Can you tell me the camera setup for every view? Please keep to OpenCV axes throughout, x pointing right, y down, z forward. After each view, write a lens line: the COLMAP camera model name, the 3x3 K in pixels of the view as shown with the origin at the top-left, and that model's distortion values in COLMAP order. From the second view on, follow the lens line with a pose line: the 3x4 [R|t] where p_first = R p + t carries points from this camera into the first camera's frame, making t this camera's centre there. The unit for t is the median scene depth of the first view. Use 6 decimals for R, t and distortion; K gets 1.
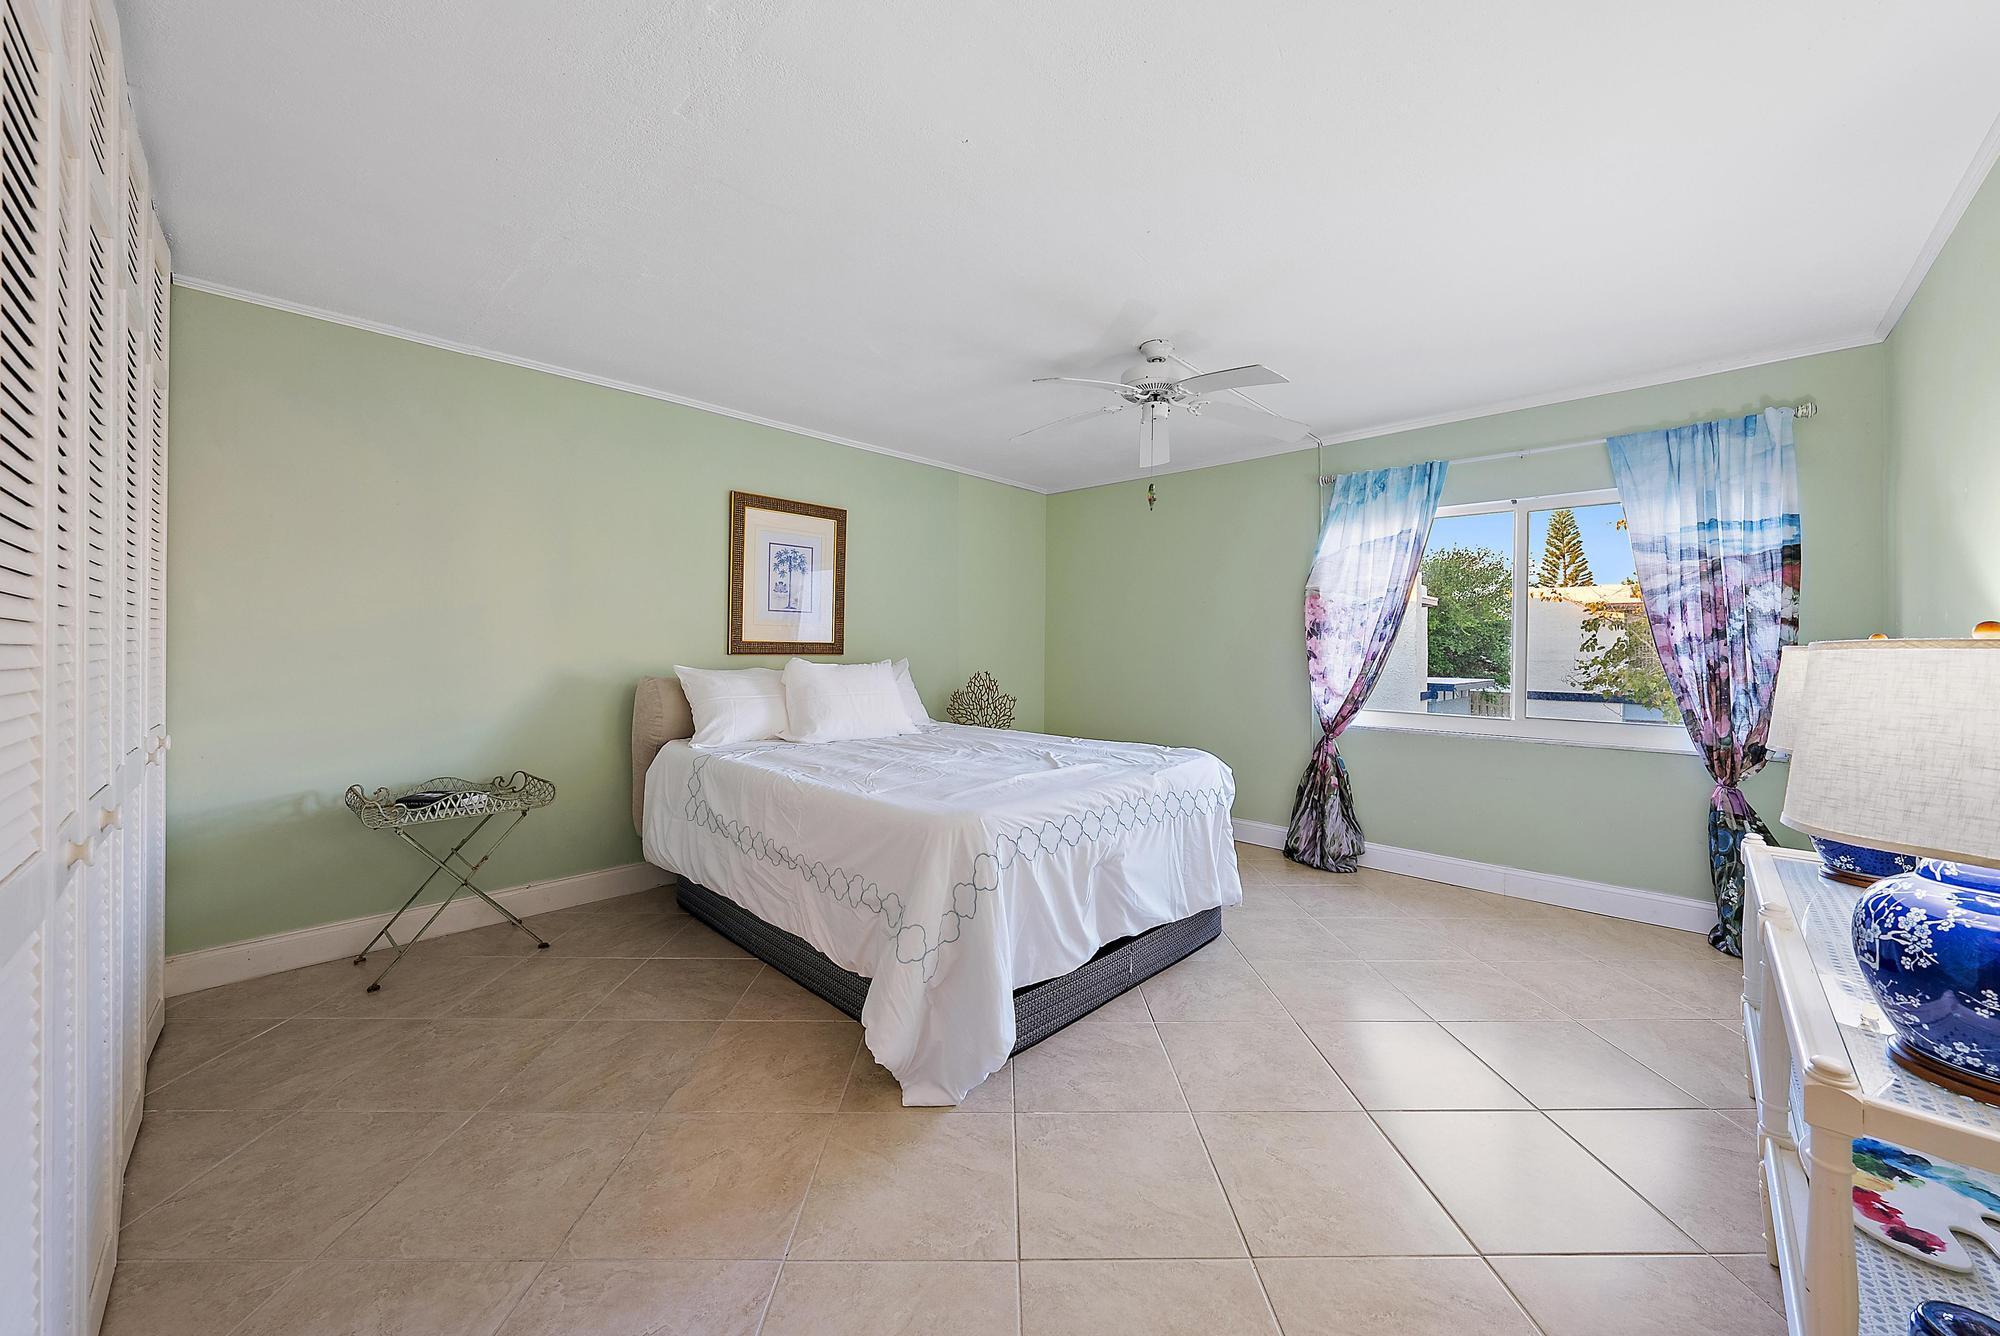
lens RADIAL K [[720.8, 0, 1013.2], [0, 720.8, 653.2], [0, 0, 1]] dist [-0.006913, 0.000470]
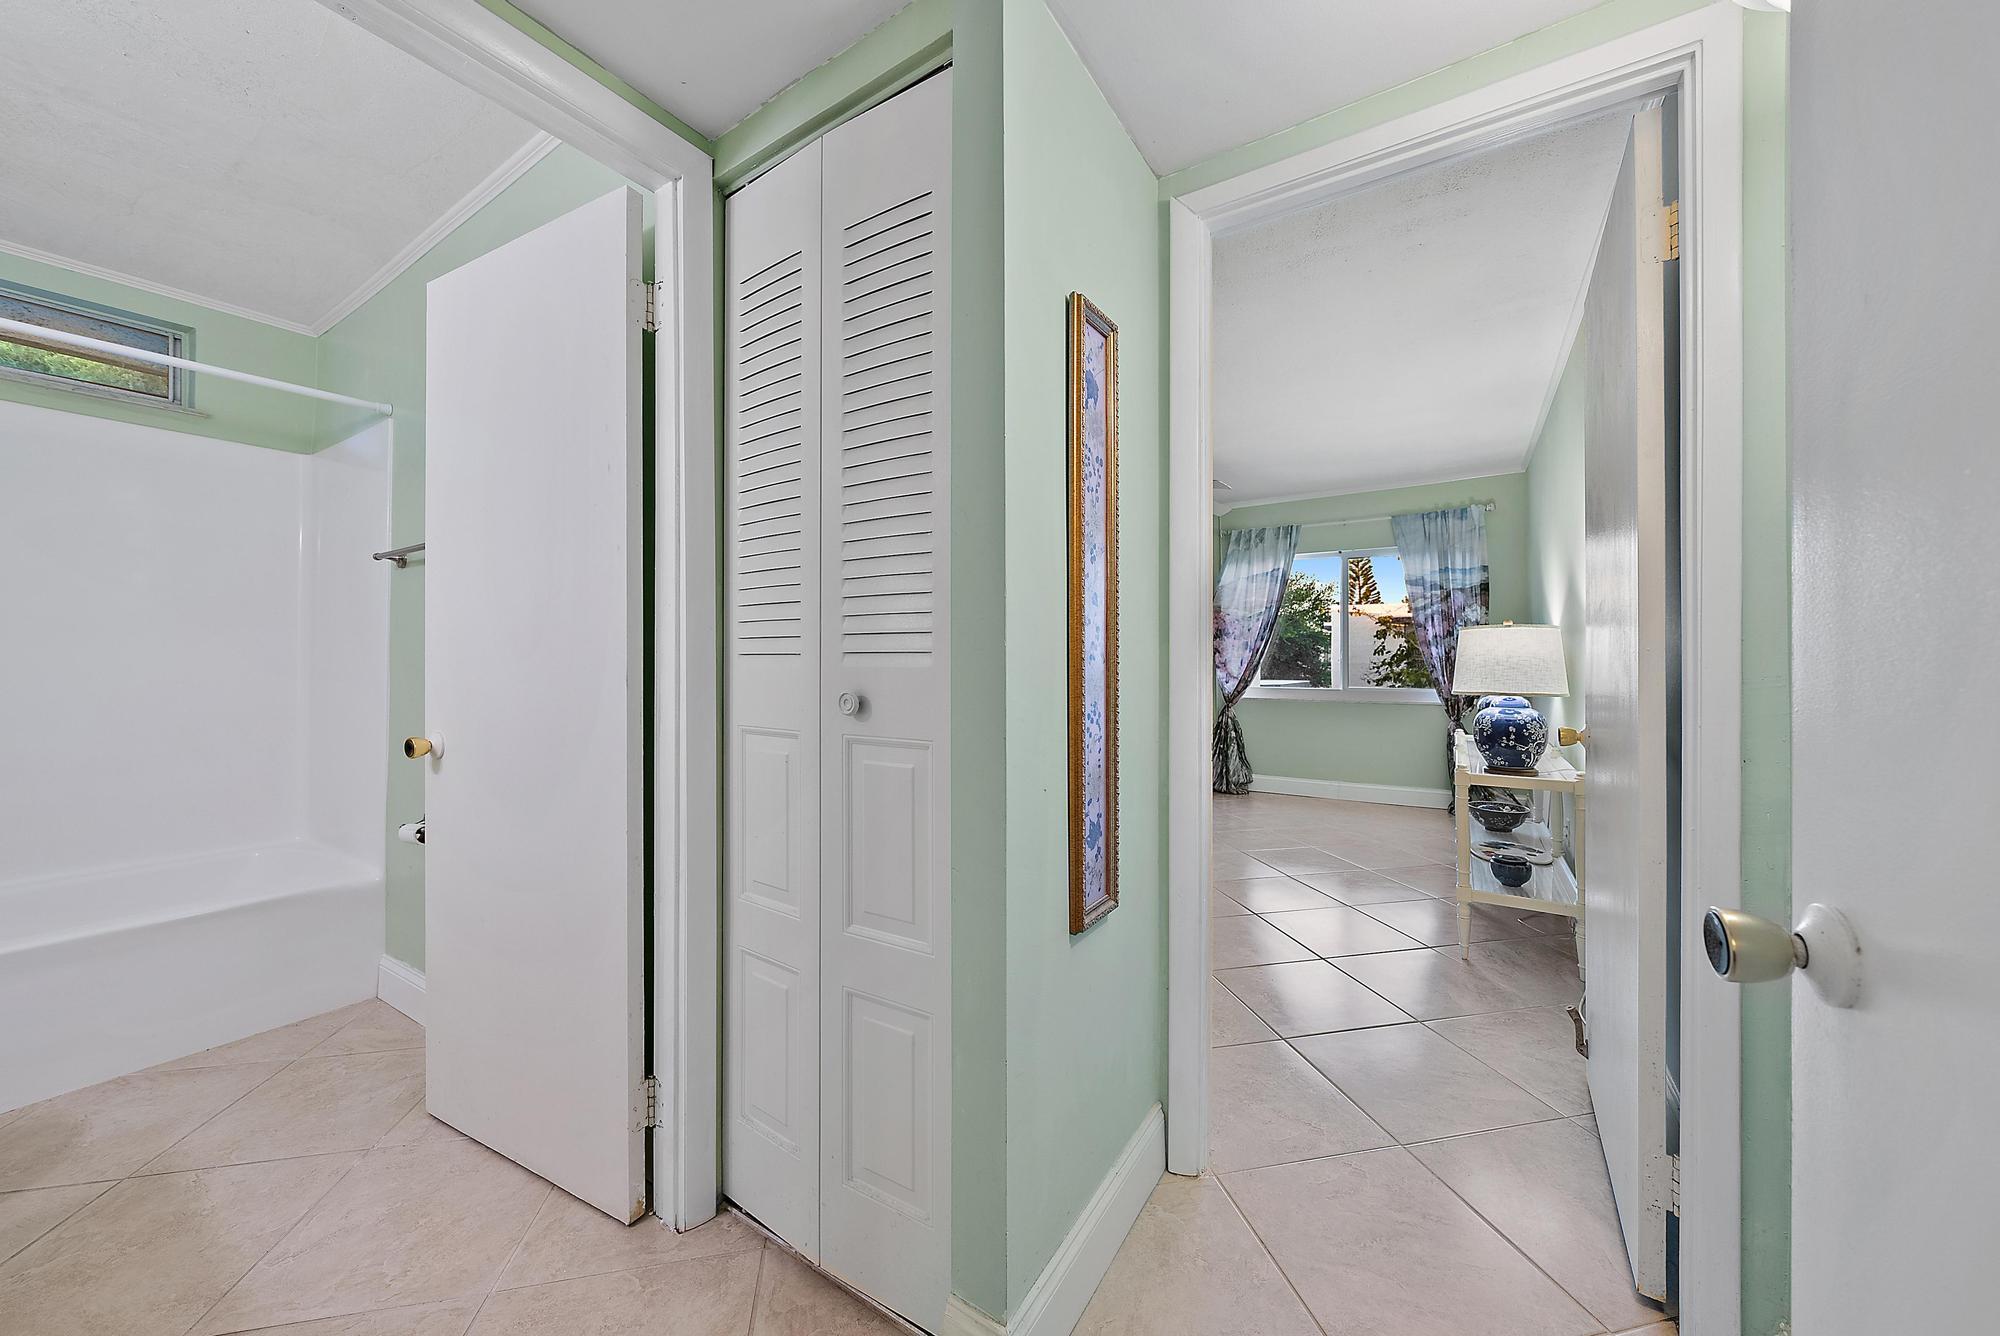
lens RADIAL K [[720.8, 0, 990.2], [0, 720.8, 666.7], [0, 0, 1]] dist [-0.006913, 0.000470]
pose [[0.983374, -0.012570, 0.181156, -0.331919], [0.013005, 0.999915, -0.001214, 0.032079], [-0.181126, 0.003550, 0.983454, -0.396390]]
